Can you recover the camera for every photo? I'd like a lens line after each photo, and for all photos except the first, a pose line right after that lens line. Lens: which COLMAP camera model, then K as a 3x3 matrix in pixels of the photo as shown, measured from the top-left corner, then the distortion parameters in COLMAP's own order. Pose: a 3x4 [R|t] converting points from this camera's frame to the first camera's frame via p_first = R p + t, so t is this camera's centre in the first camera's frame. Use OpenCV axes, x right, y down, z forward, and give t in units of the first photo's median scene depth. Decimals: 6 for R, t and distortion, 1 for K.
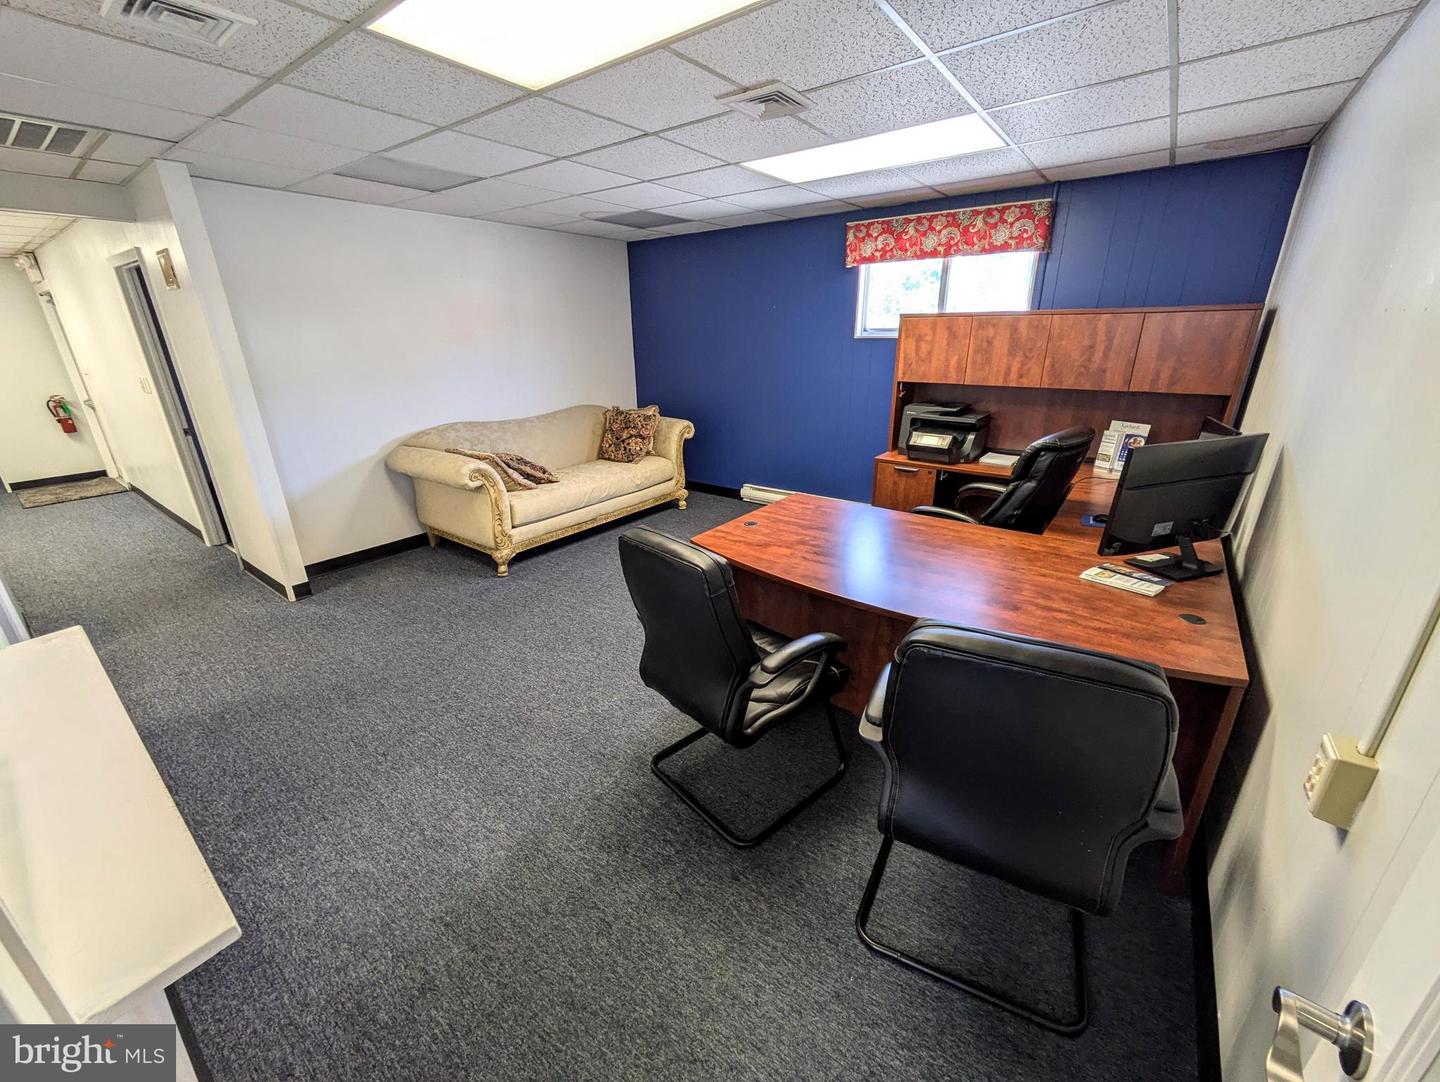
lens RADIAL K [[571.2, 0, 720.0], [0, 571.2, 541.0], [0, 0, 1]] dist [-0.000998, 0.000366]
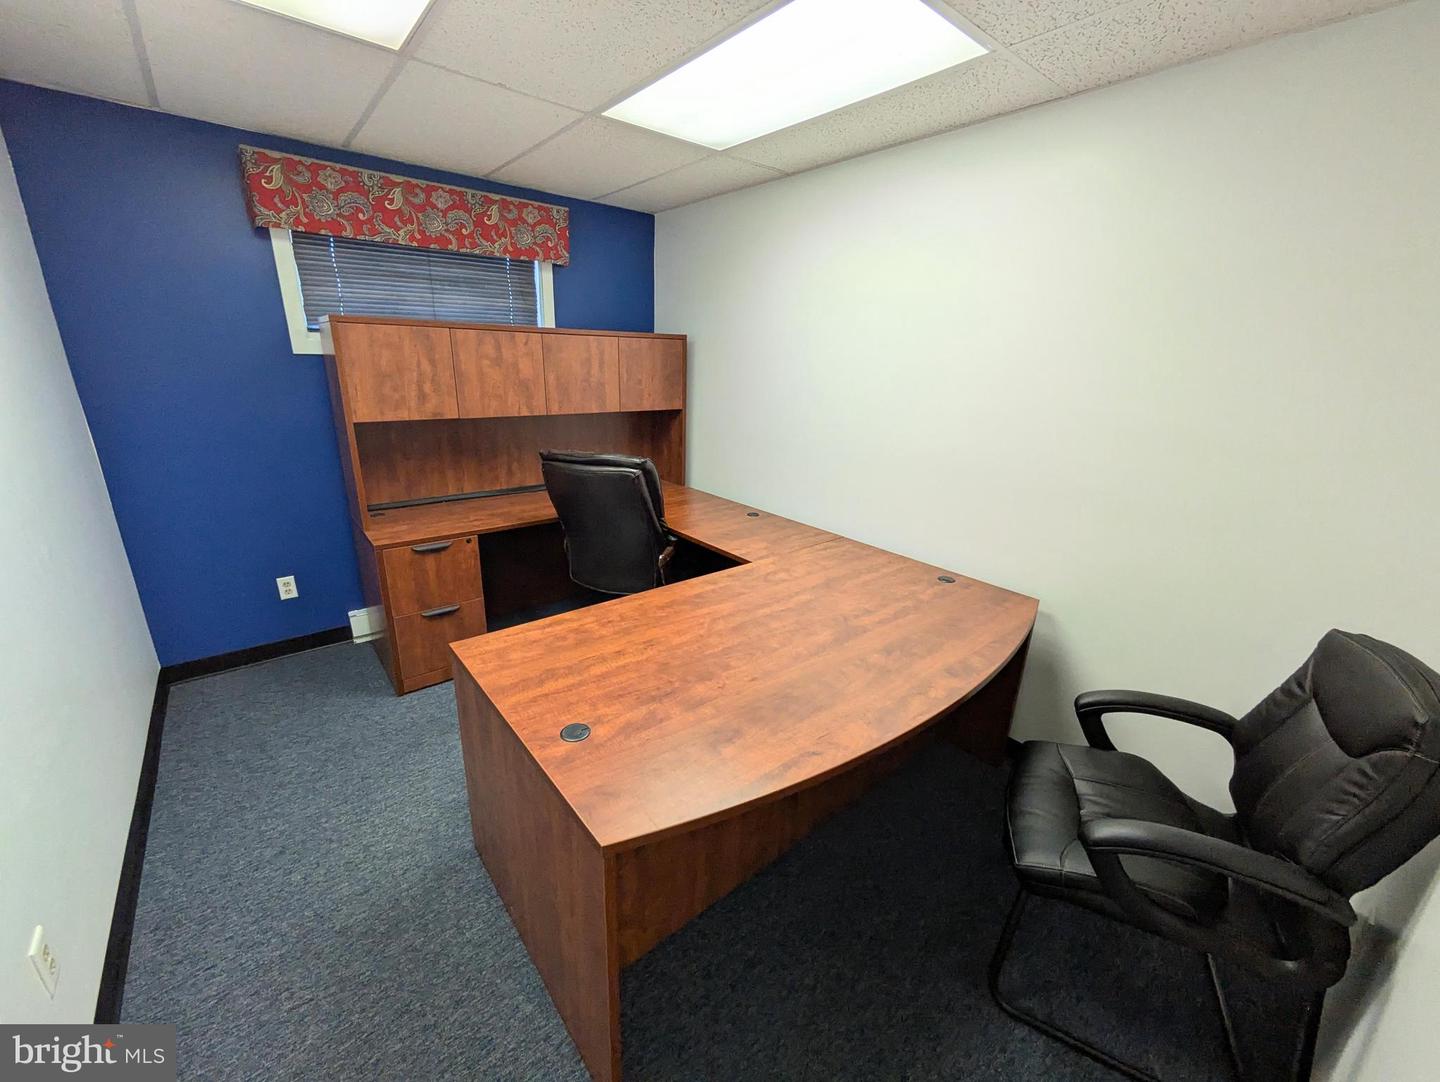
lens RADIAL K [[571.2, 0, 720.0], [0, 571.2, 541.0], [0, 0, 1]] dist [-0.000998, 0.000366]
pose [[-0.232692, 0.304810, -0.923550, 0.679301], [-0.369416, 0.850743, 0.373856, -0.233701], [0.899659, 0.428168, -0.085360, 0.627994]]
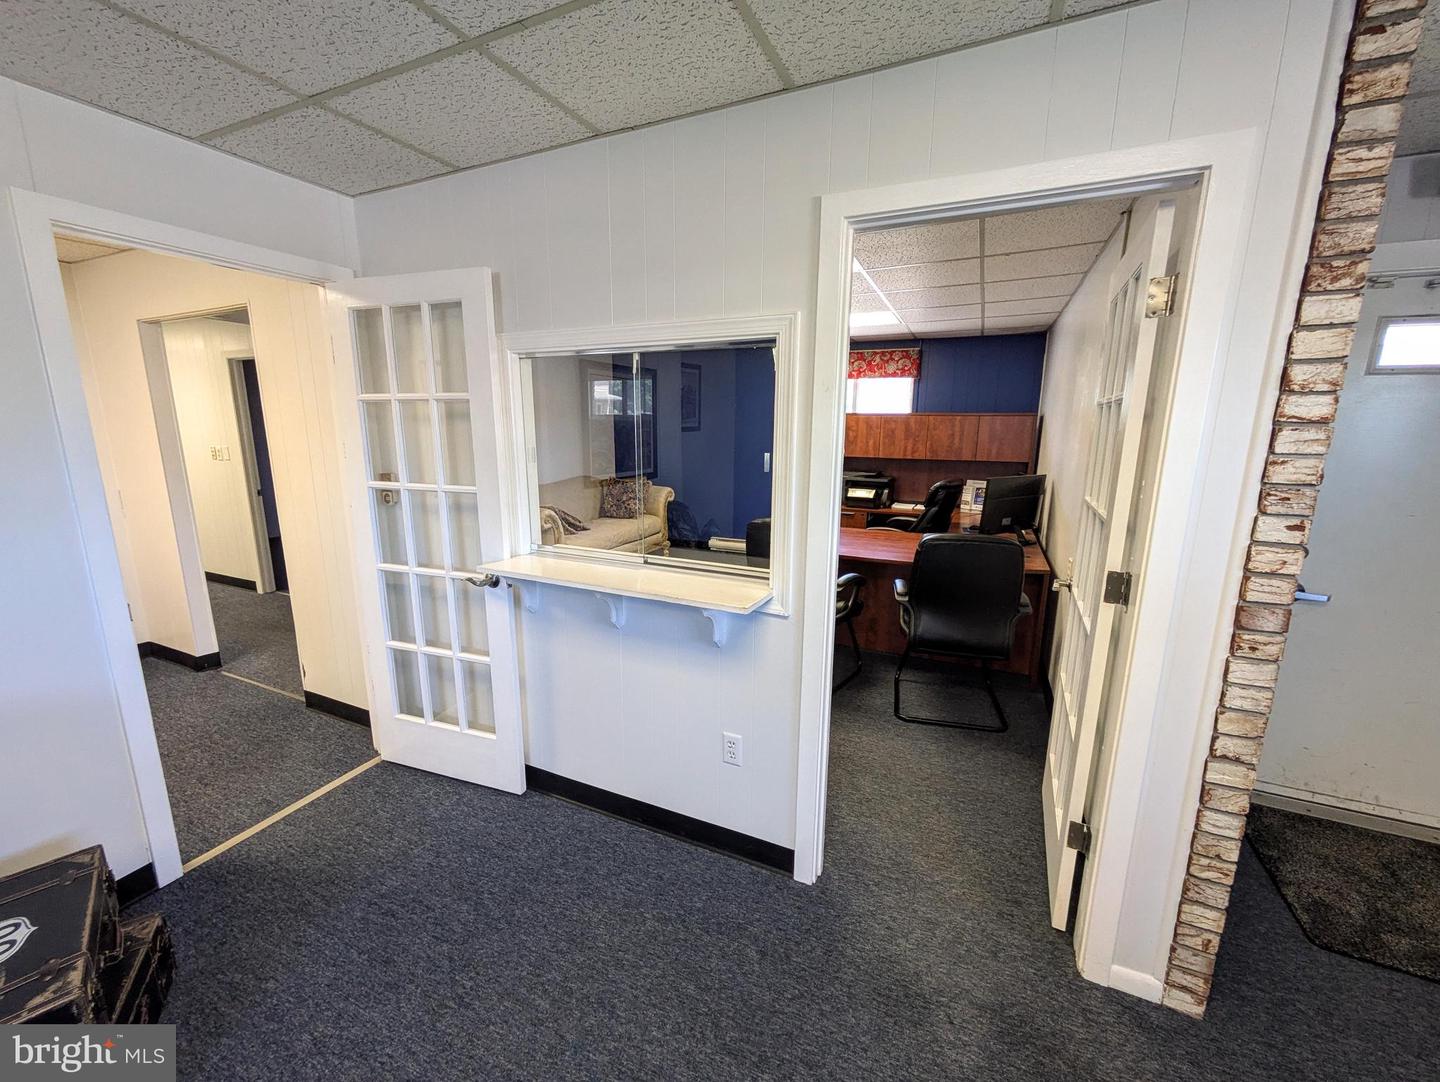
lens RADIAL K [[571.2, 0, 720.0], [0, 571.2, 541.0], [0, 0, 1]] dist [-0.000998, 0.000366]
pose [[0.976982, -0.020109, 0.212374, -0.320053], [0.052755, 0.987400, -0.149191, 0.153636], [-0.206698, 0.156961, 0.965733, -0.360116]]
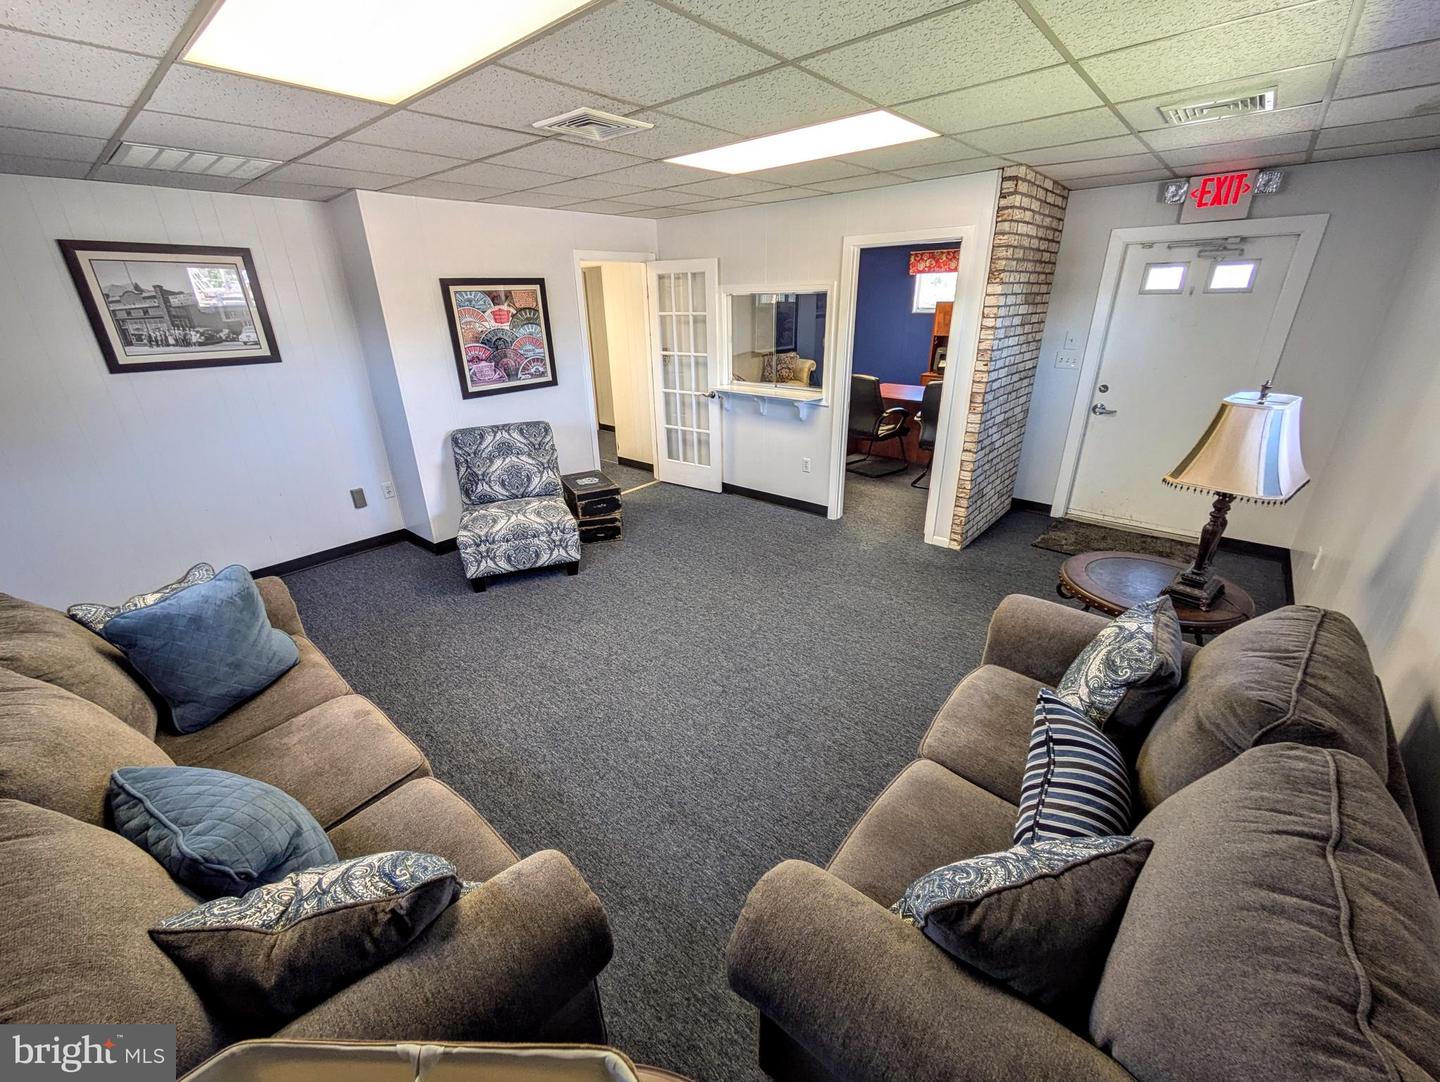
lens RADIAL K [[581.9, 0, 720.0], [0, 581.9, 541.0], [0, 0, 1]] dist [-0.001113, 0.000072]
pose [[0.997686, 0.024217, -0.063529, -0.307034], [-0.021539, 0.998864, 0.042509, 0.392127], [0.064486, -0.041042, 0.997074, -1.177699]]
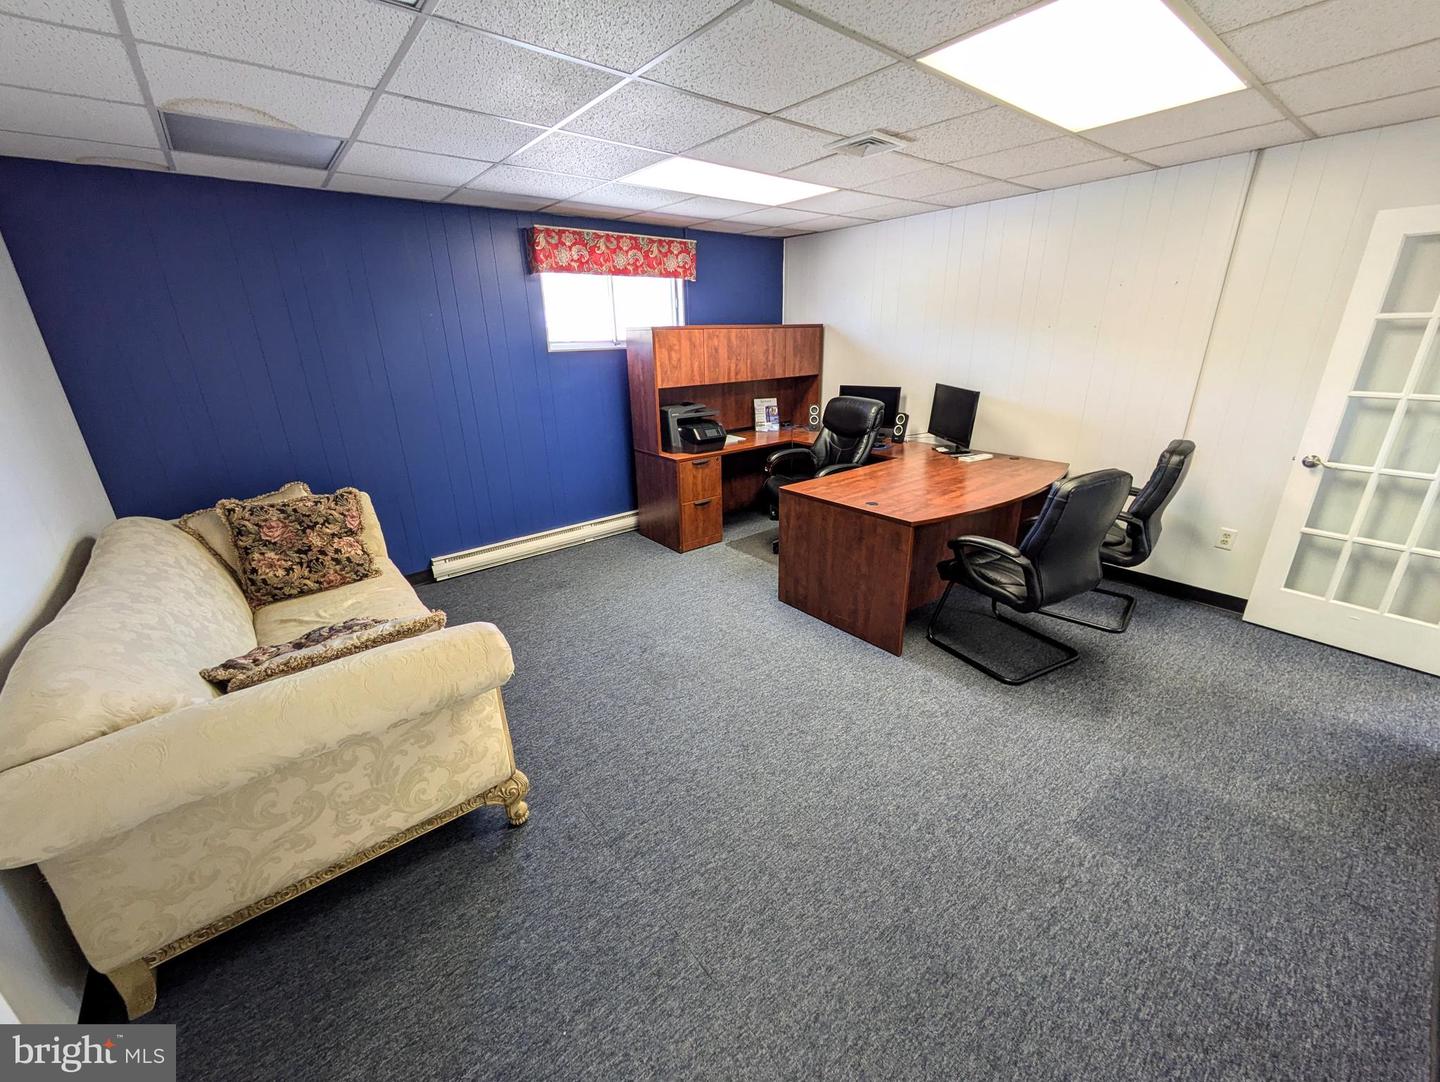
lens RADIAL K [[571.8, 0, 720.0], [0, 571.8, 541.0], [0, 0, 1]] dist [0.002849, 0.000385]
pose [[0.240702, -0.326559, 0.914014, -0.790109], [0.352860, 0.906707, 0.231024, -0.242040], [-0.904186, 0.266911, 0.333475, 0.652100]]
